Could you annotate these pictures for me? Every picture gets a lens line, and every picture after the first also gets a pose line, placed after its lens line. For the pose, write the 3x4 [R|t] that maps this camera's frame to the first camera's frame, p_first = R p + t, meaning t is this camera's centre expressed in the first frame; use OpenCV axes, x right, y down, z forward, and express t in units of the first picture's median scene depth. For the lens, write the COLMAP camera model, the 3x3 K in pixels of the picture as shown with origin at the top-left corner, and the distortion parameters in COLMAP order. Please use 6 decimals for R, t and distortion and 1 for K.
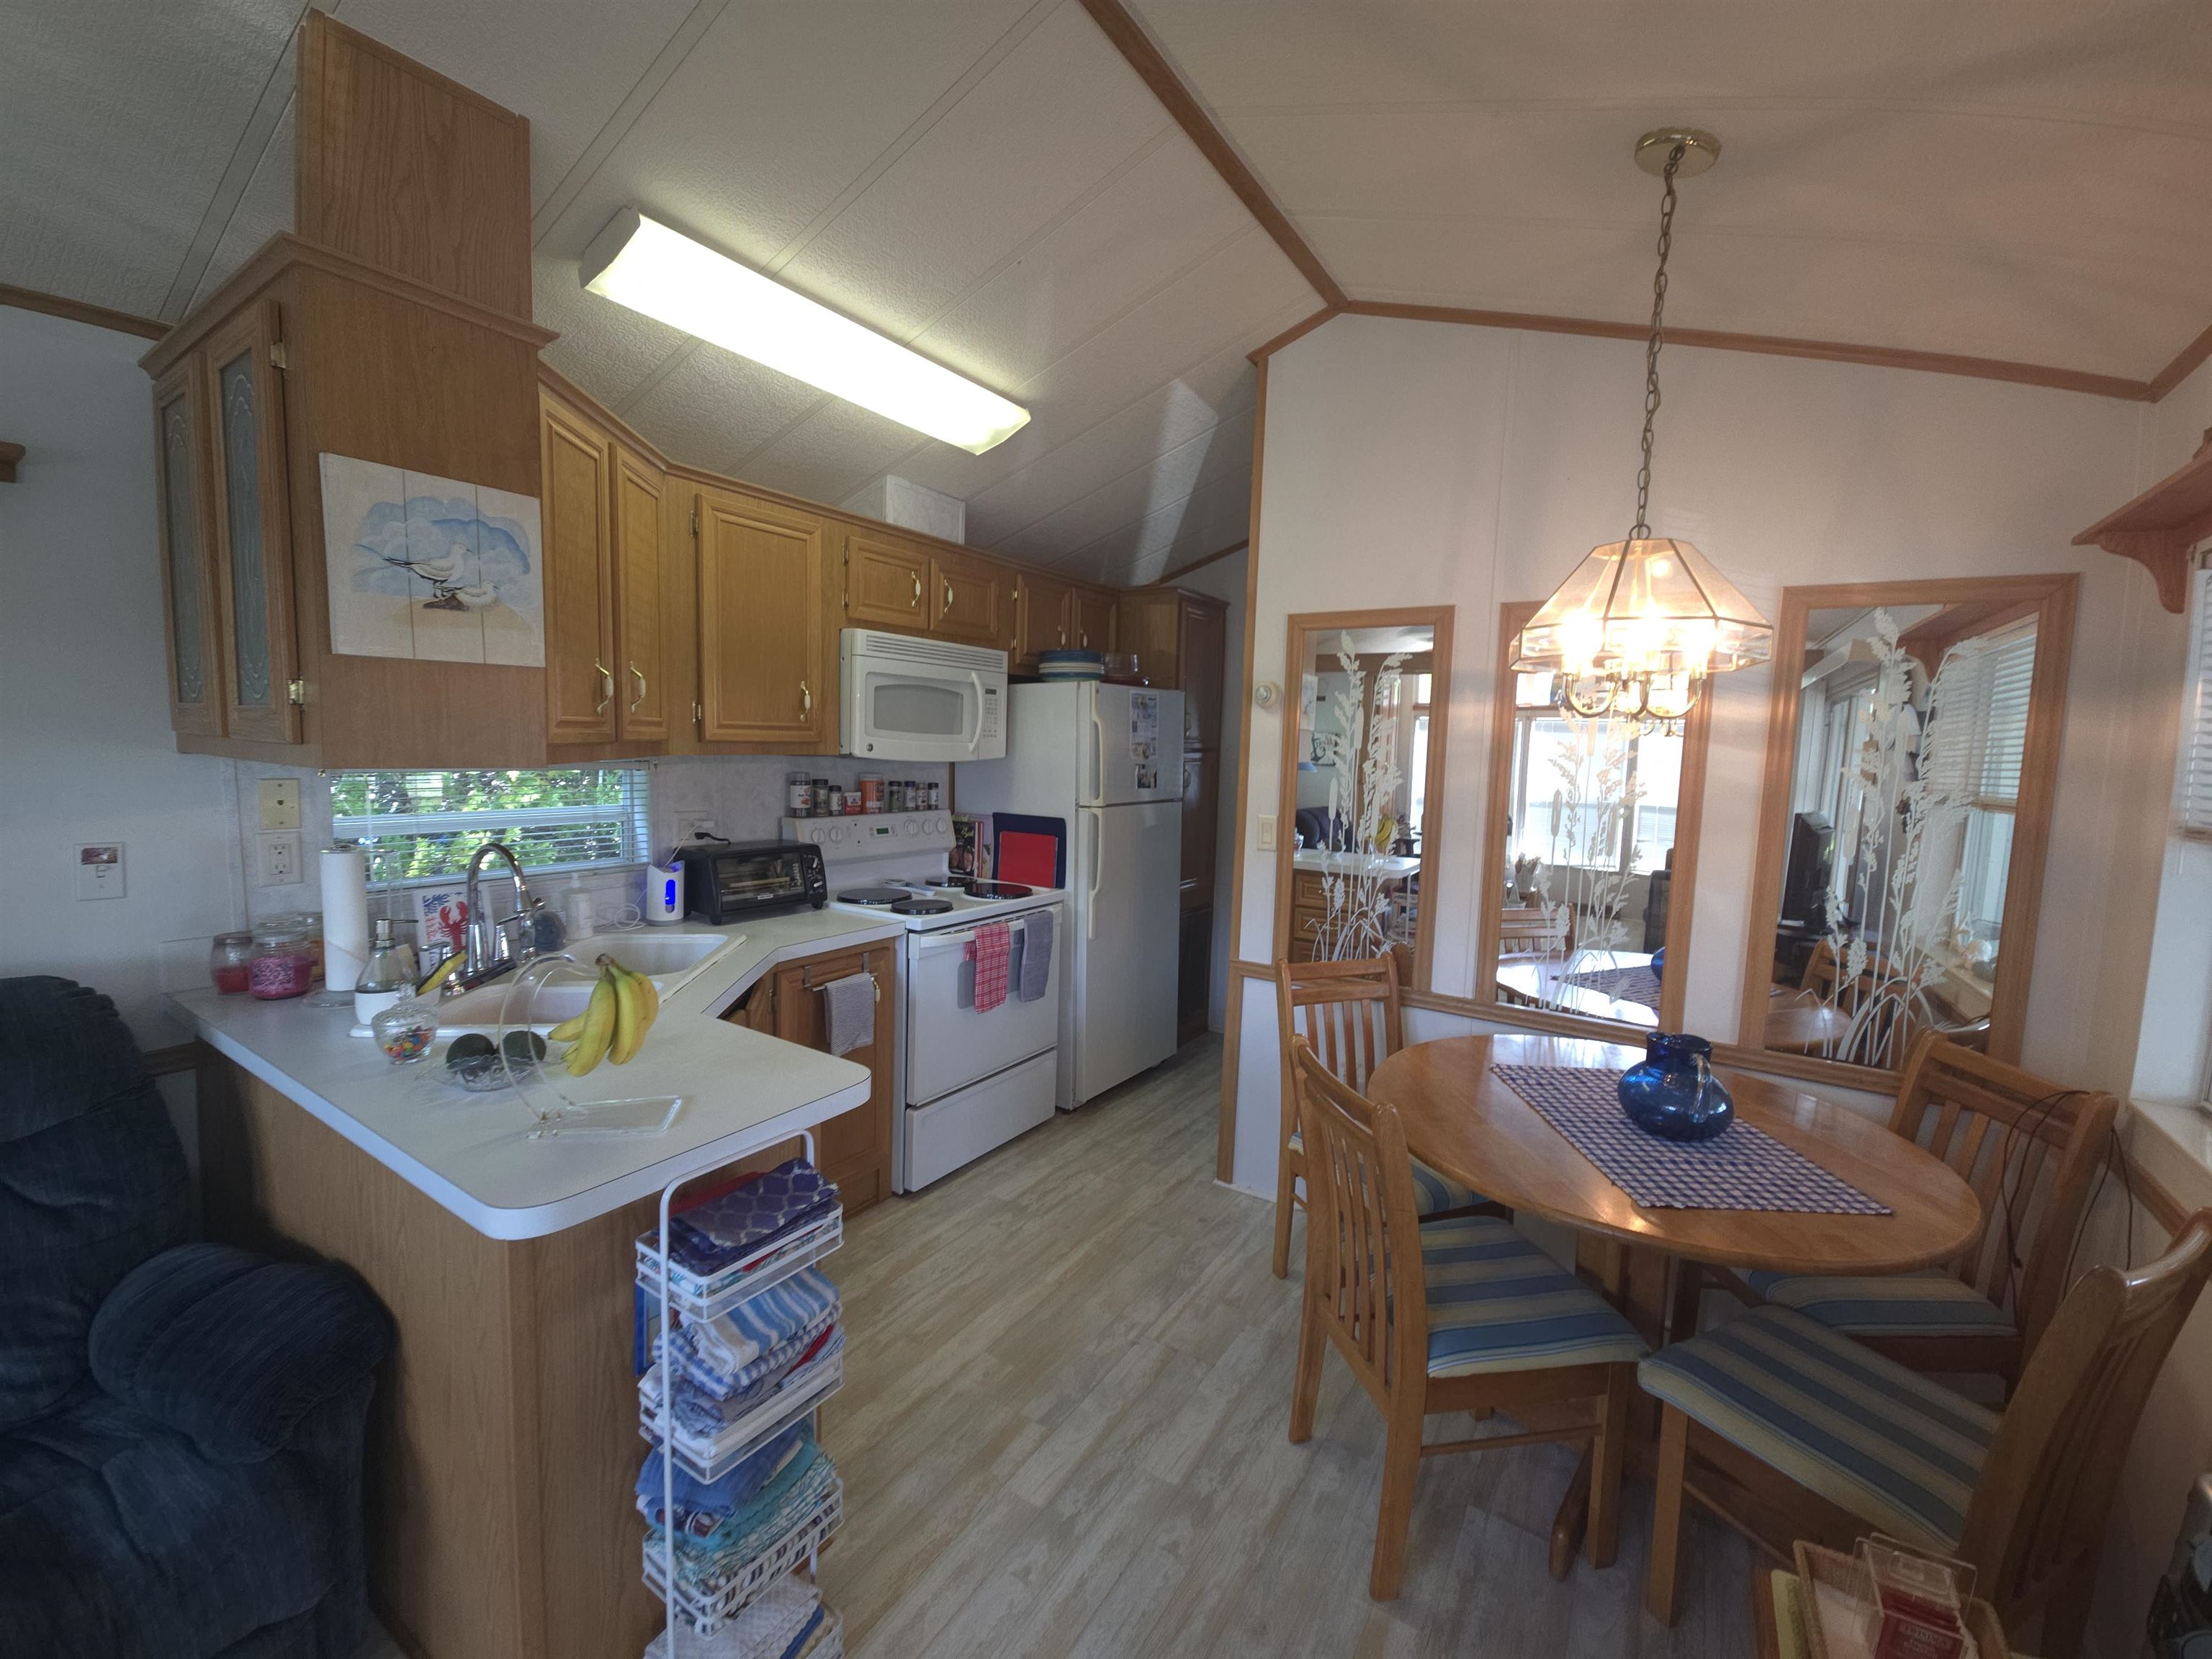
lens RADIAL K [[897.0, 0, 1102.7], [0, 897.0, 818.9], [0, 0, 1]] dist [0.016369, -0.009369]
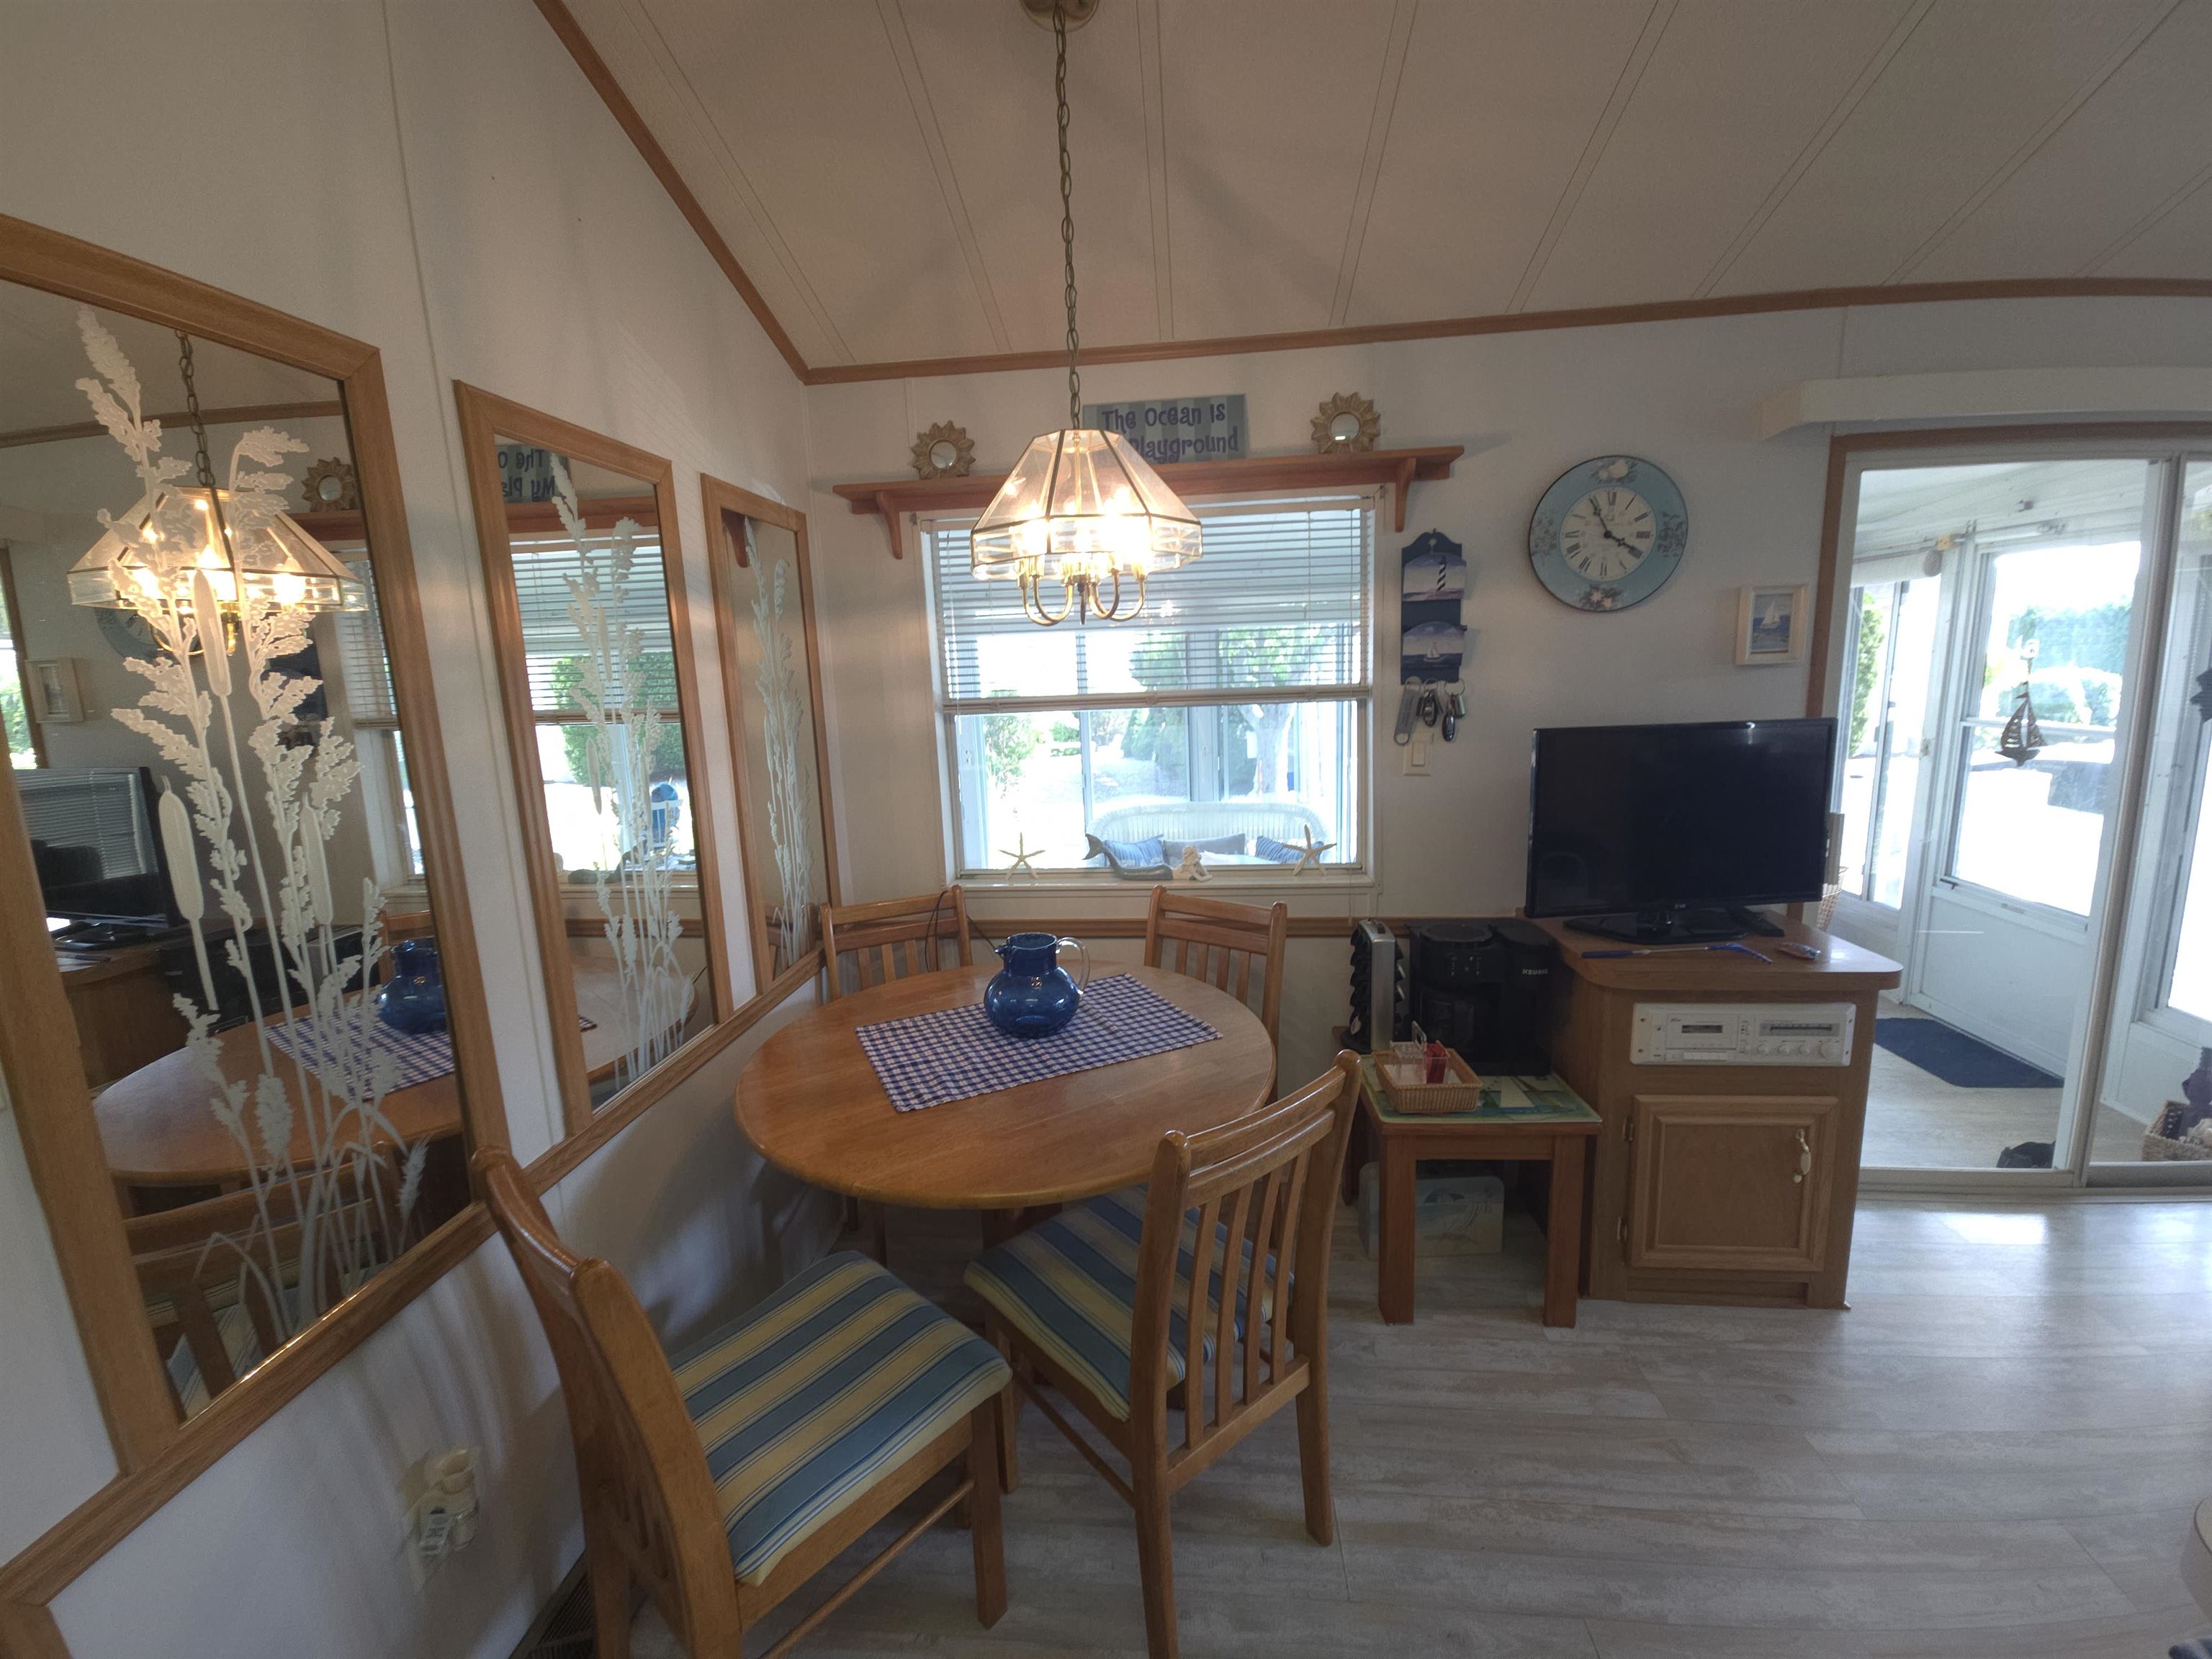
lens RADIAL K [[897.0, 0, 1103.5], [0, 897.0, 819.7], [0, 0, 1]] dist [0.016369, -0.009369]
pose [[-0.462037, -0.165124, 0.871353, -0.205781], [0.097587, 0.967082, 0.235011, -0.093295], [-0.881475, 0.193617, -0.430713, 1.003421]]
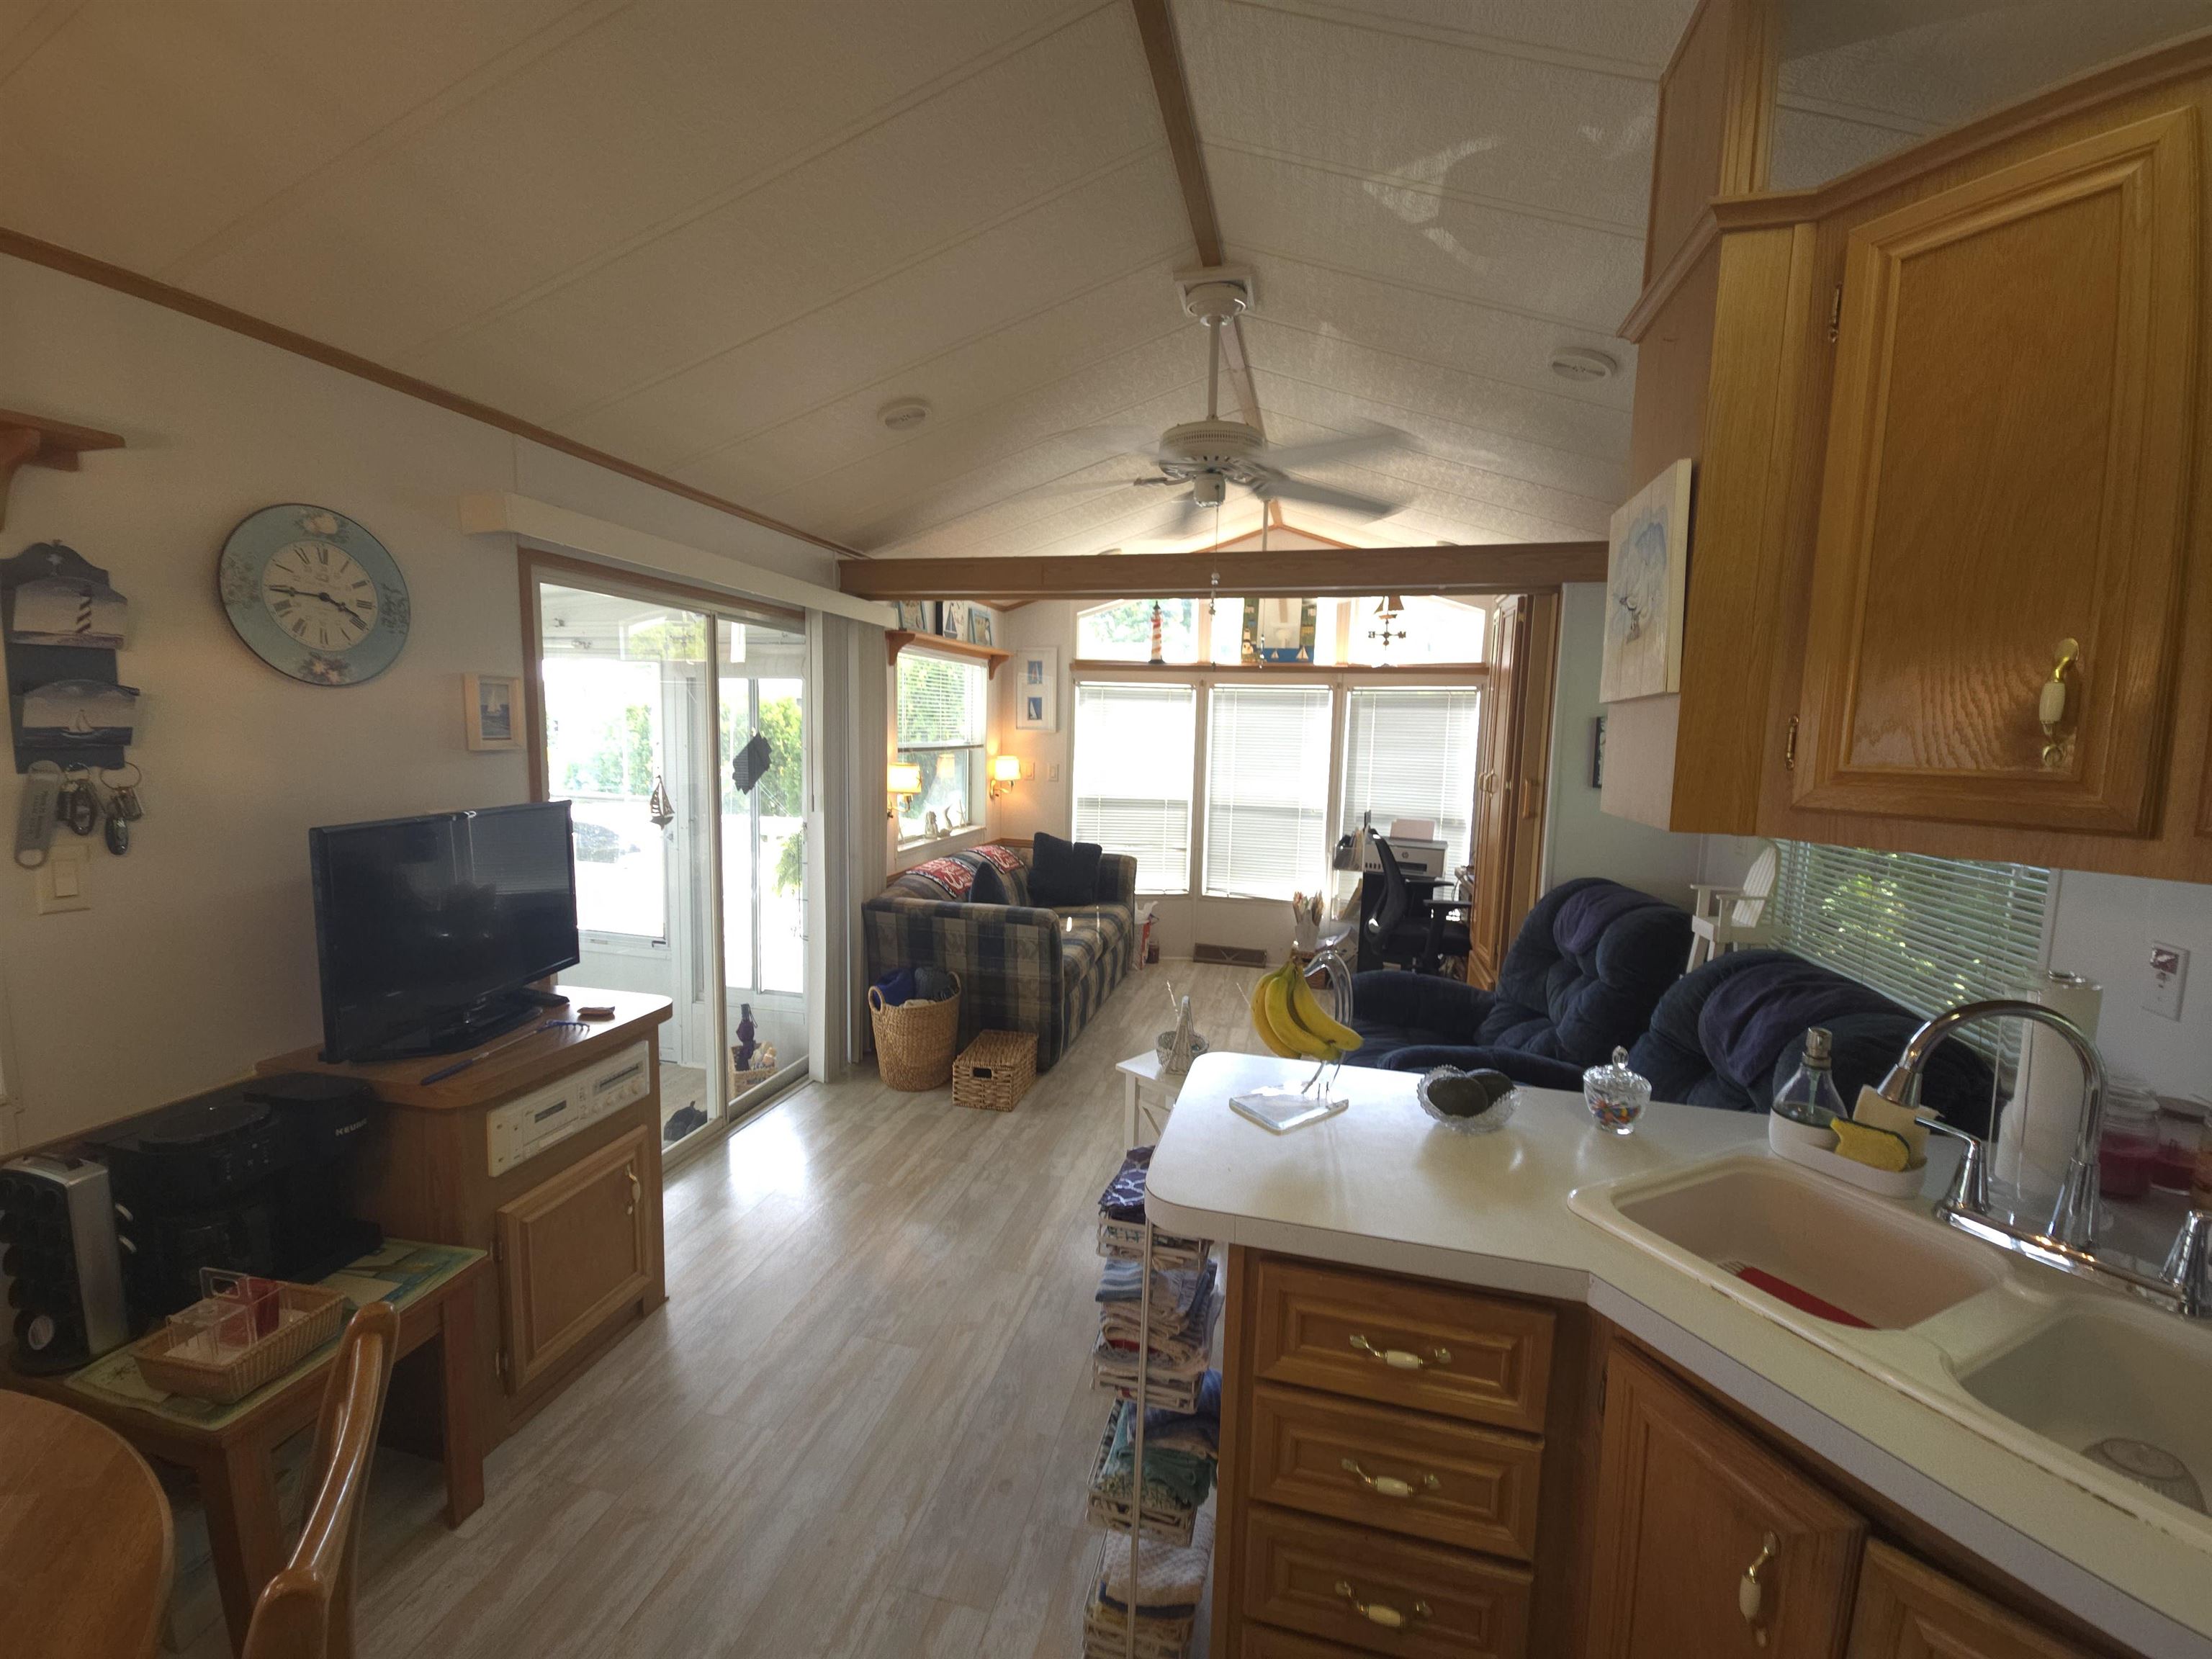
lens RADIAL K [[897.0, 0, 1105.1], [0, 897.0, 819.1], [0, 0, 1]] dist [0.016369, -0.009369]
pose [[-0.941495, -0.018833, -0.336501, 0.031796], [-0.081267, 0.981663, 0.172434, -0.109513], [0.327083, 0.189693, -0.925761, 1.087592]]
